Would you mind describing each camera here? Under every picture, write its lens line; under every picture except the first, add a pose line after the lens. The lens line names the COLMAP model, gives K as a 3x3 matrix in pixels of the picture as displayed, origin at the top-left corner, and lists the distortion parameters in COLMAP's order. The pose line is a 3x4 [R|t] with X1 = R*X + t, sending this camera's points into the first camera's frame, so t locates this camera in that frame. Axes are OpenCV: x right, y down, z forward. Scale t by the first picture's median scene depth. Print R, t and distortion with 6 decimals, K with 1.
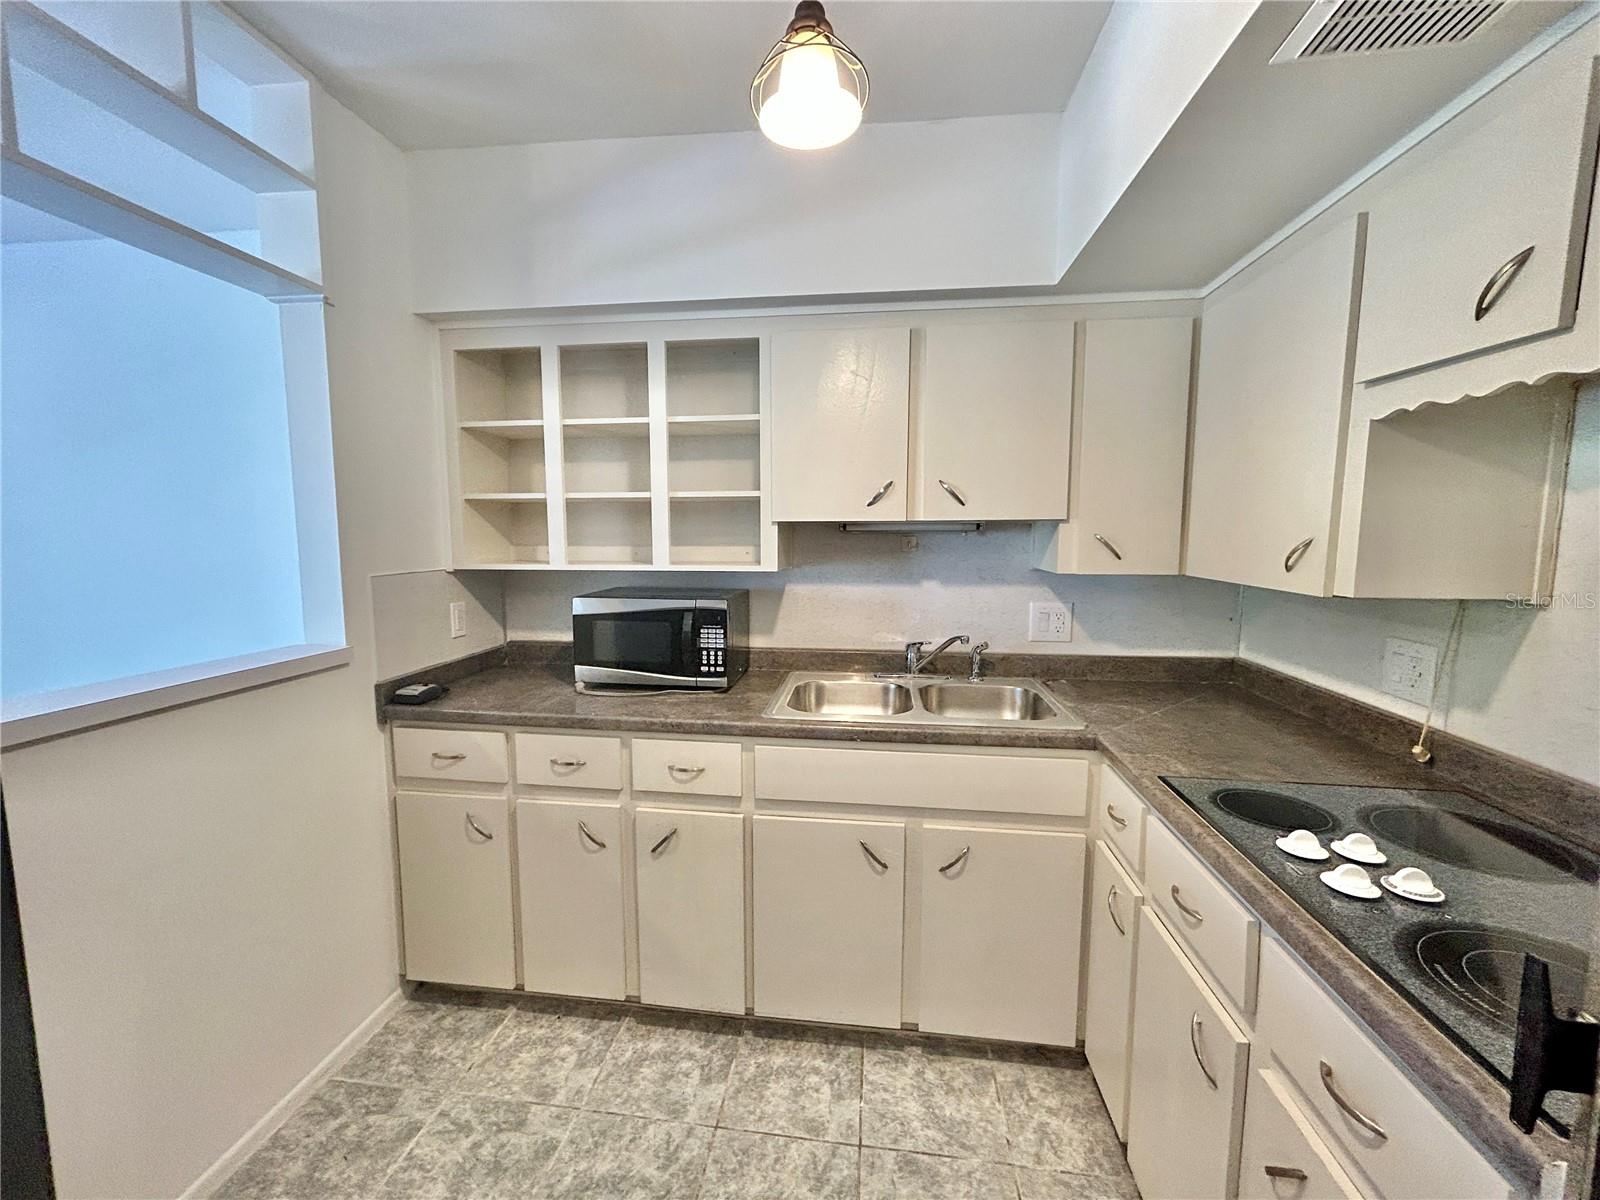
lens RADIAL K [[641.0, 0, 792.1], [0, 641.0, 596.8], [0, 0, 1]] dist [-0.002211, -0.000247]
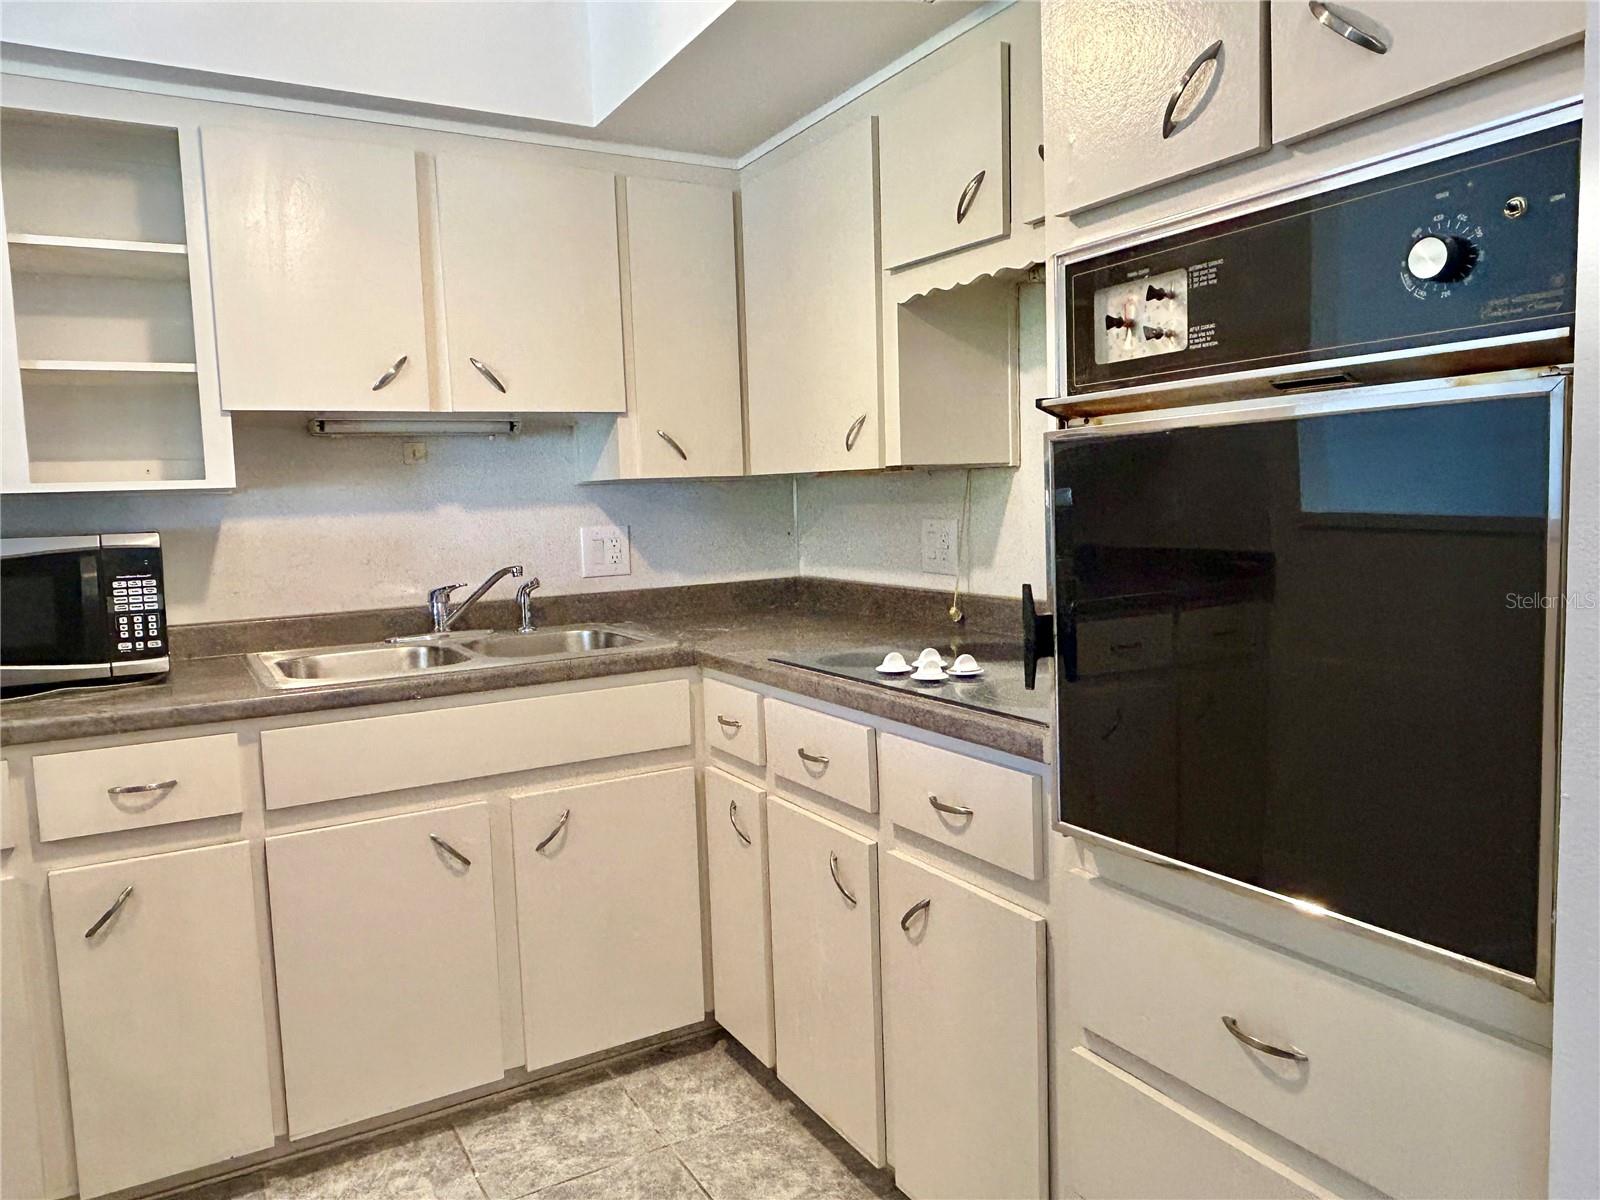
lens RADIAL K [[1084.7, 0, 783.1], [0, 1084.7, 596.4], [0, 0, 1]] dist [0.005477, -0.023042]
pose [[0.794311, -0.082024, 0.601949, -0.291585], [0.096605, 0.995289, 0.008145, 0.132517], [-0.599782, 0.051682, 0.798493, -0.244656]]
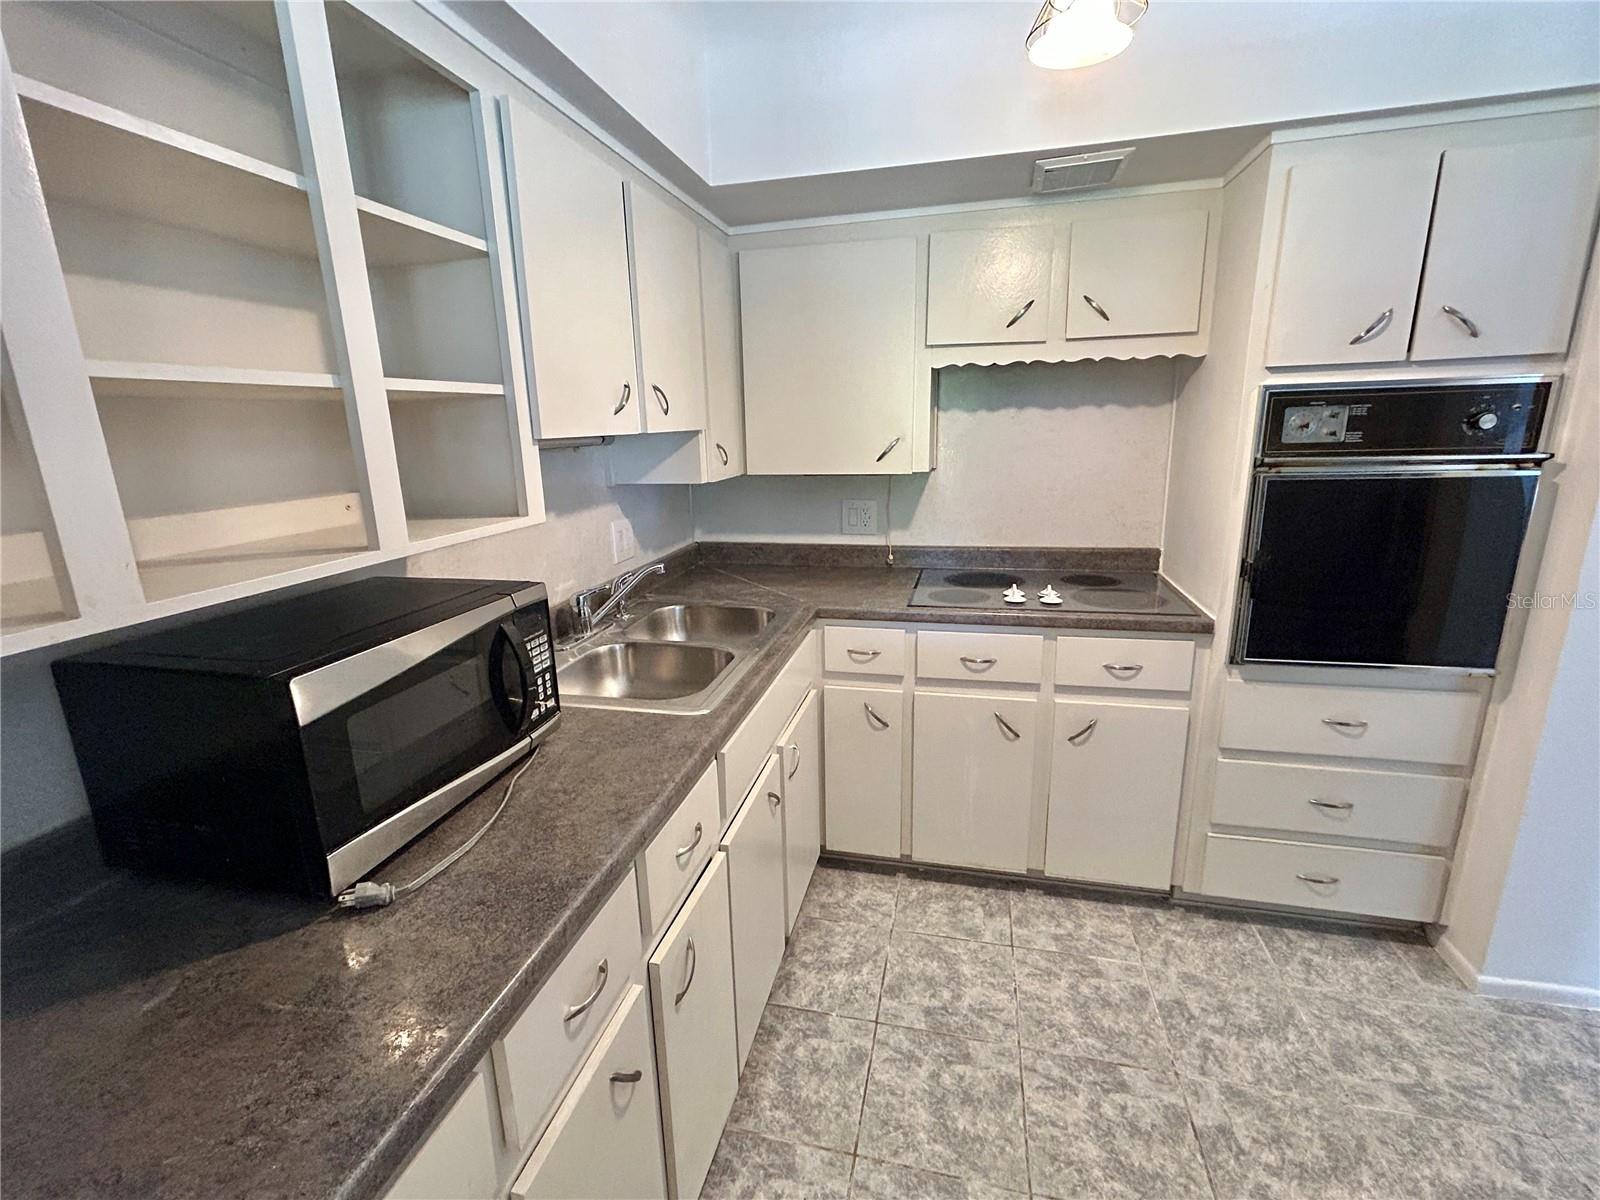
lens RADIAL K [[709.3, 0, 799.9], [0, 709.3, 599.3], [0, 0, 1]] dist [0.000626, 0.000426]
pose [[0.104498, -0.243269, 0.964313, -0.768319], [0.132179, 0.964417, 0.228971, -0.104929], [-0.985702, 0.103535, 0.132935, 0.773656]]
